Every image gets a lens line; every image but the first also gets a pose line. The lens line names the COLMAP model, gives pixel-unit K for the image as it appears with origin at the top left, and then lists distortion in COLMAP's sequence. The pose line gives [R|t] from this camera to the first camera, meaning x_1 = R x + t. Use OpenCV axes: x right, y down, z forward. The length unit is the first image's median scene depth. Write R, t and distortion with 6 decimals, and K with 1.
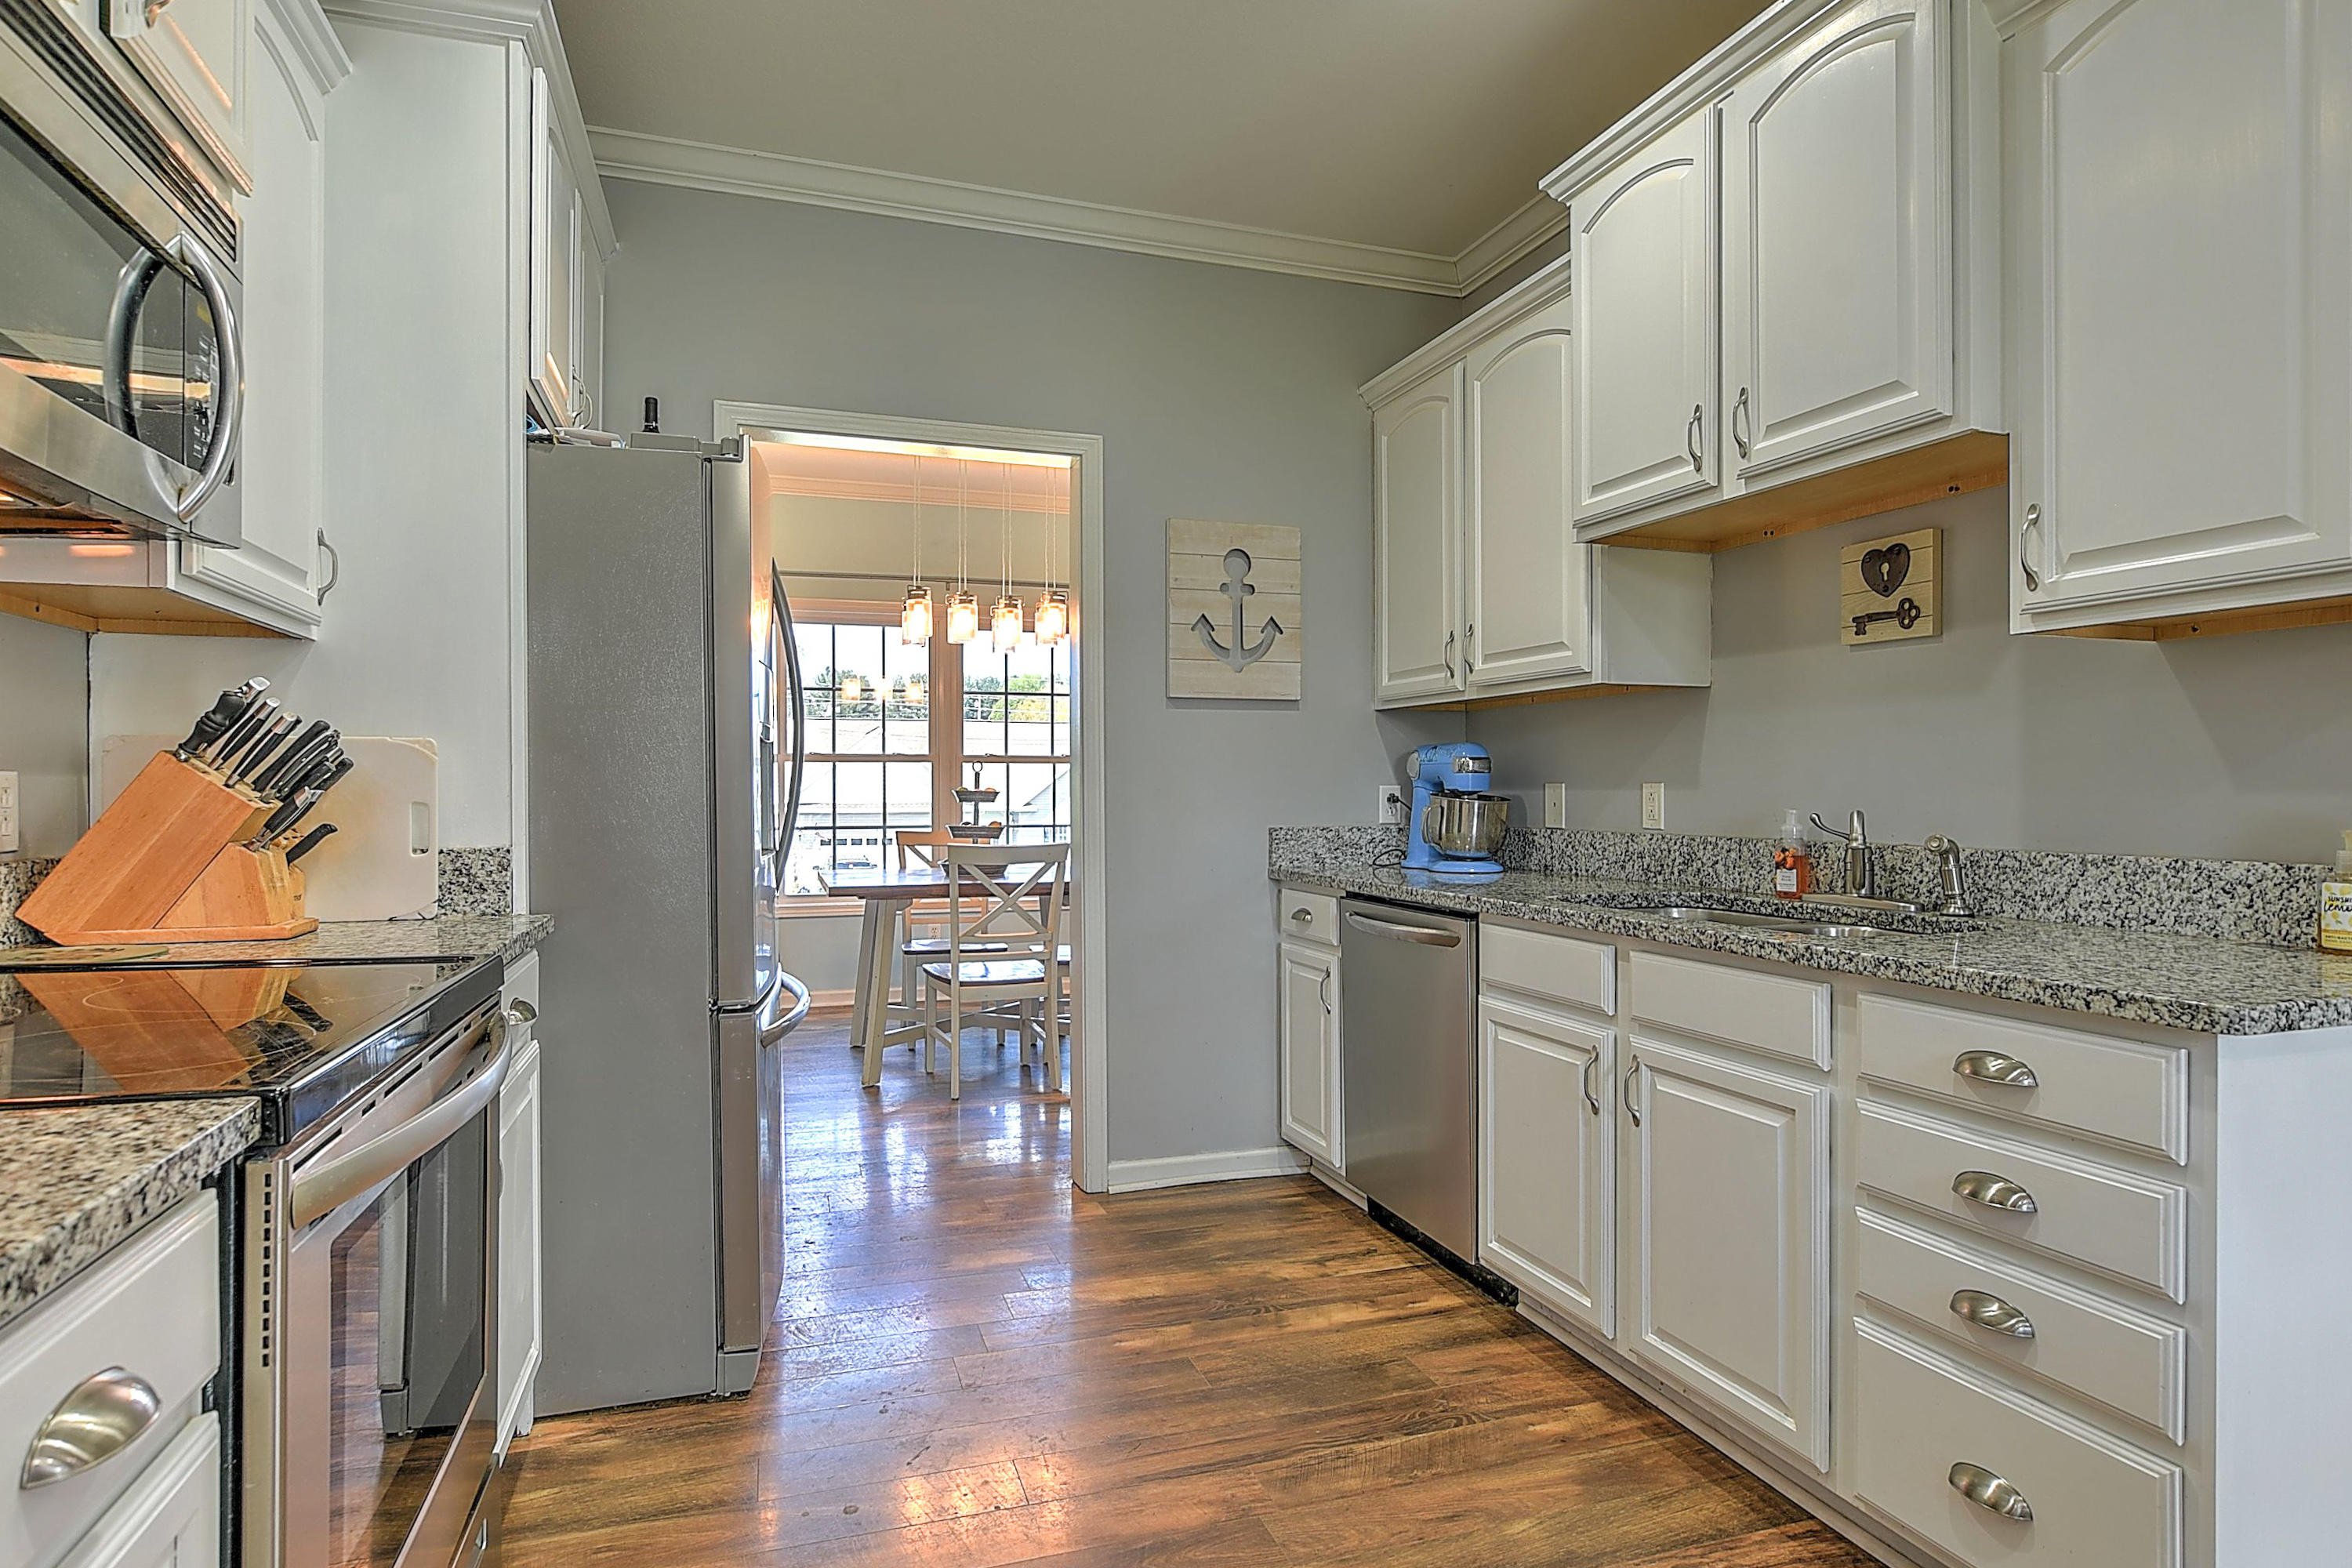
lens RADIAL K [[1221.3, 0, 1159.8], [0, 1221.3, 788.0], [0, 0, 1]] dist [-0.007341, 0.000749]
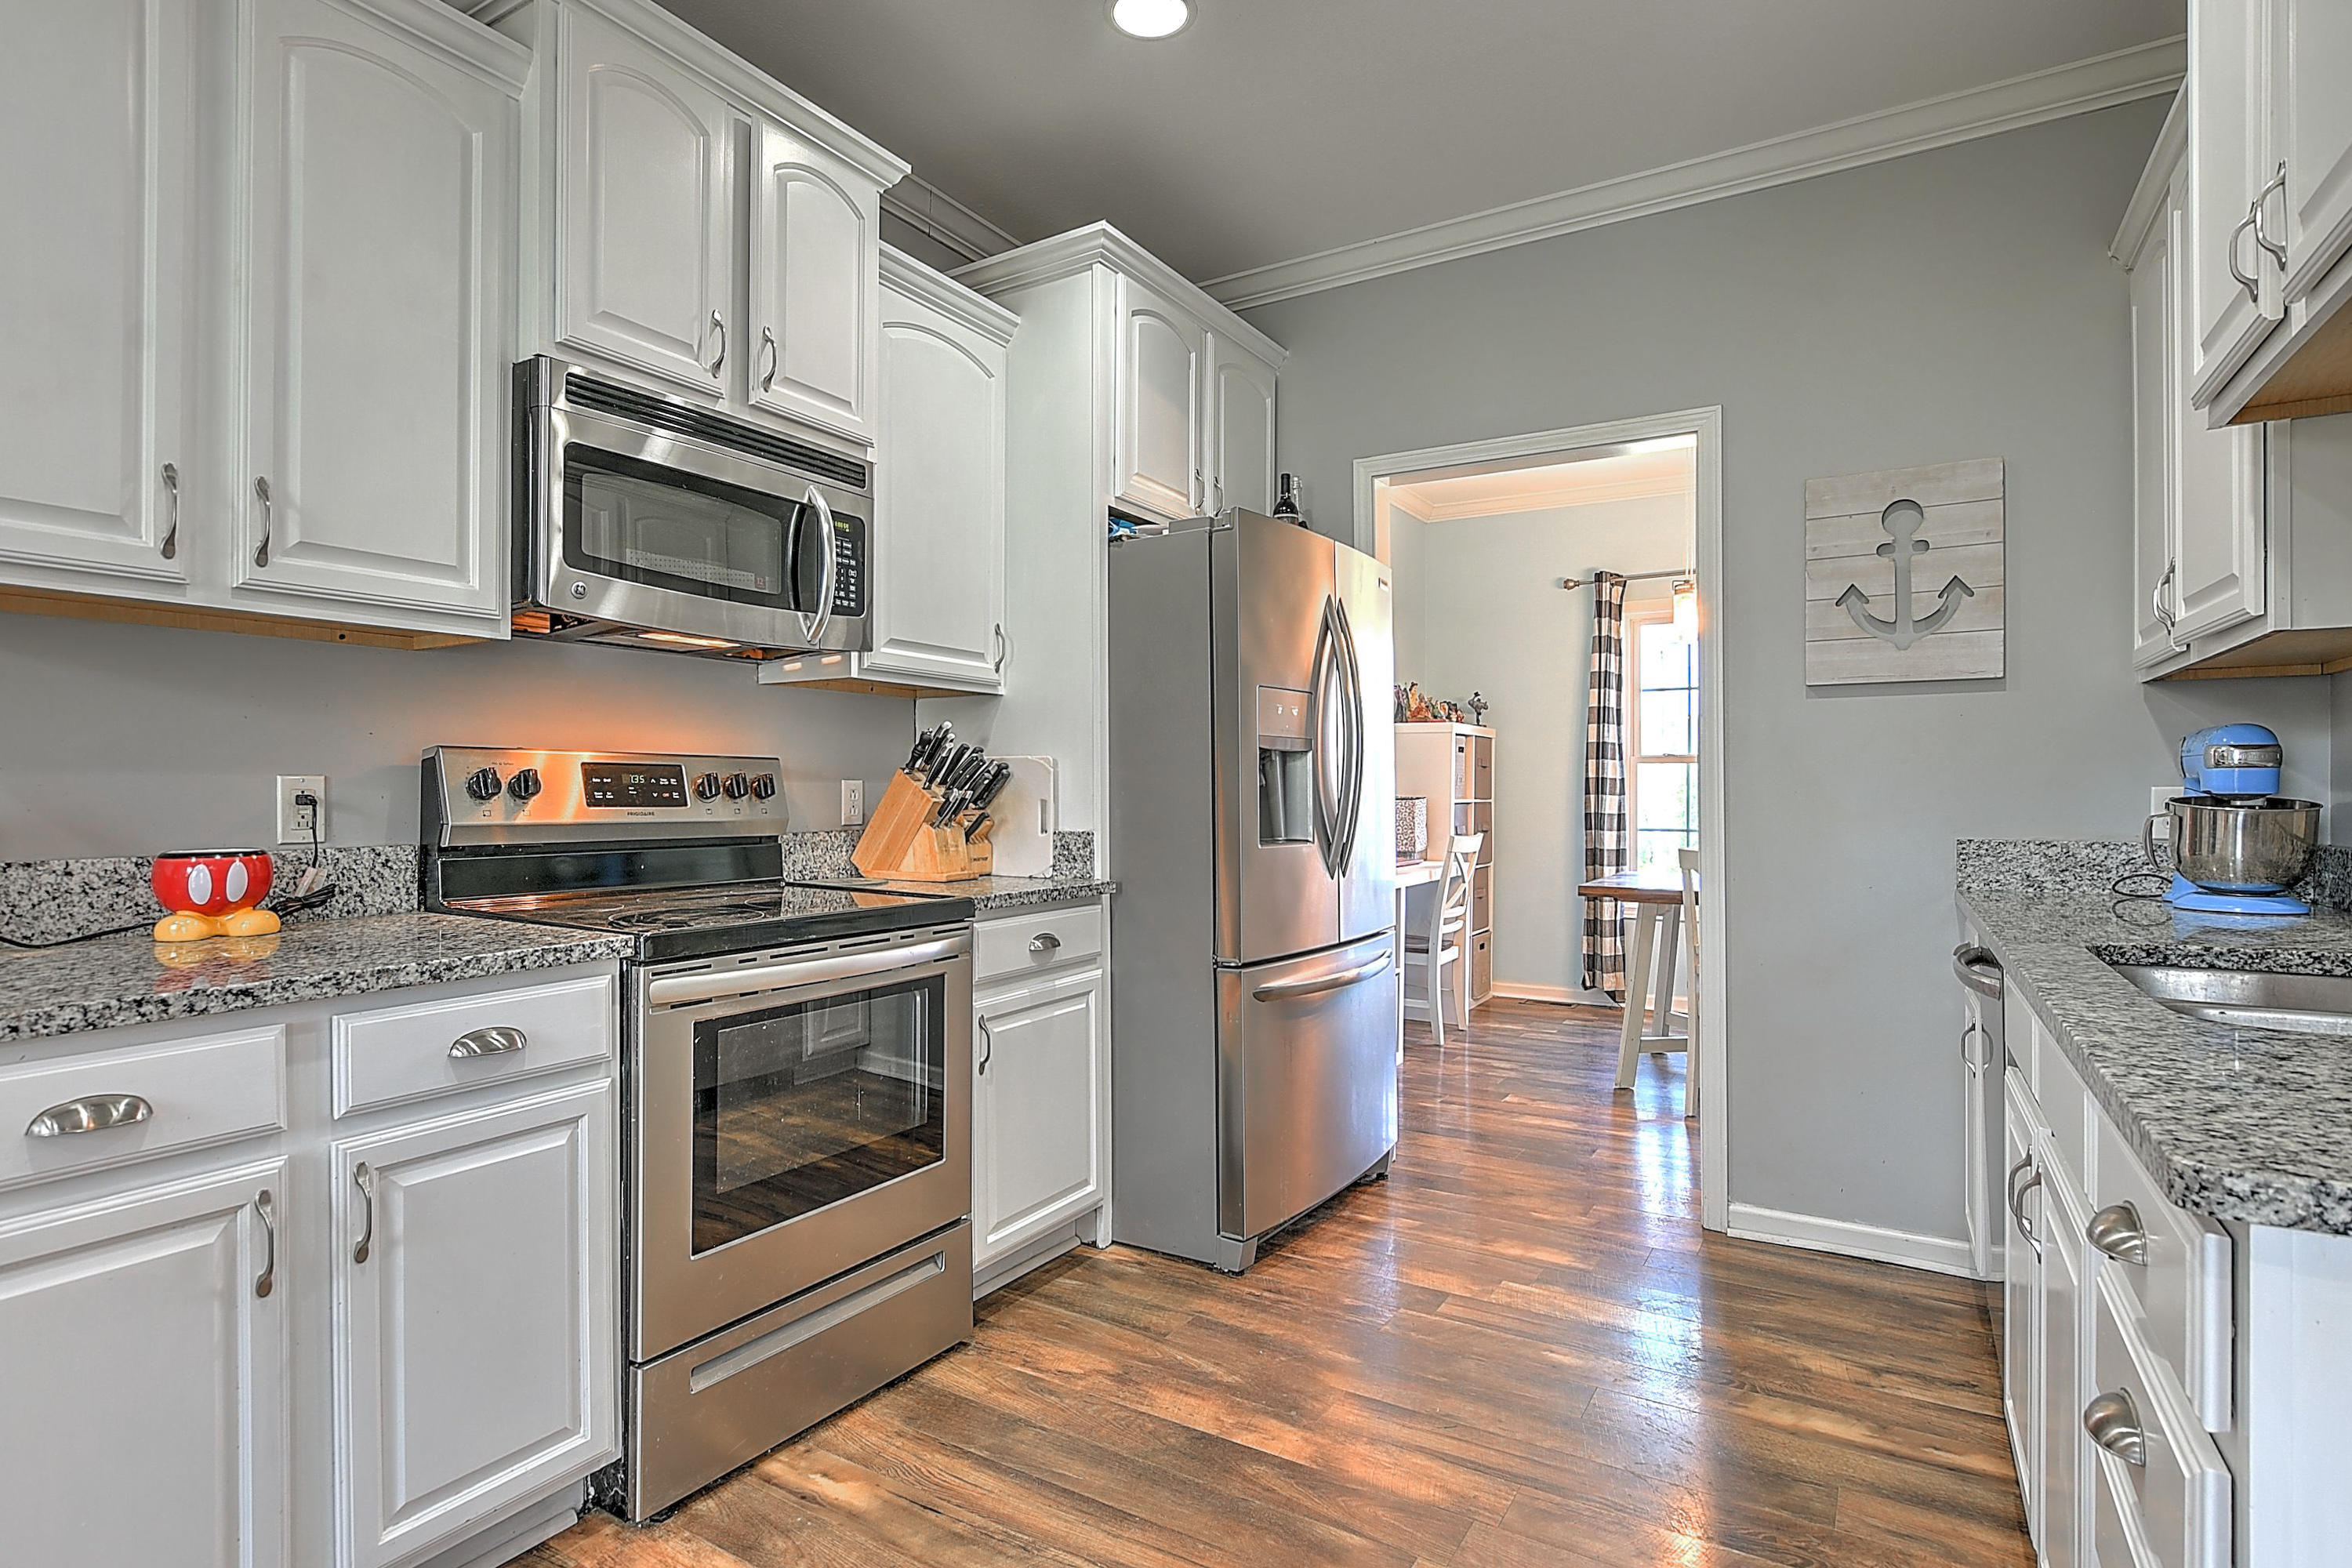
lens RADIAL K [[1221.3, 0, 1165.1], [0, 1221.3, 790.0], [0, 0, 1]] dist [-0.007341, 0.000749]
pose [[0.638521, -0.000669, -0.769604, 0.453961], [-0.000429, 0.999999, -0.001225, 0.001420], [0.769604, 0.001112, 0.638520, 0.112783]]
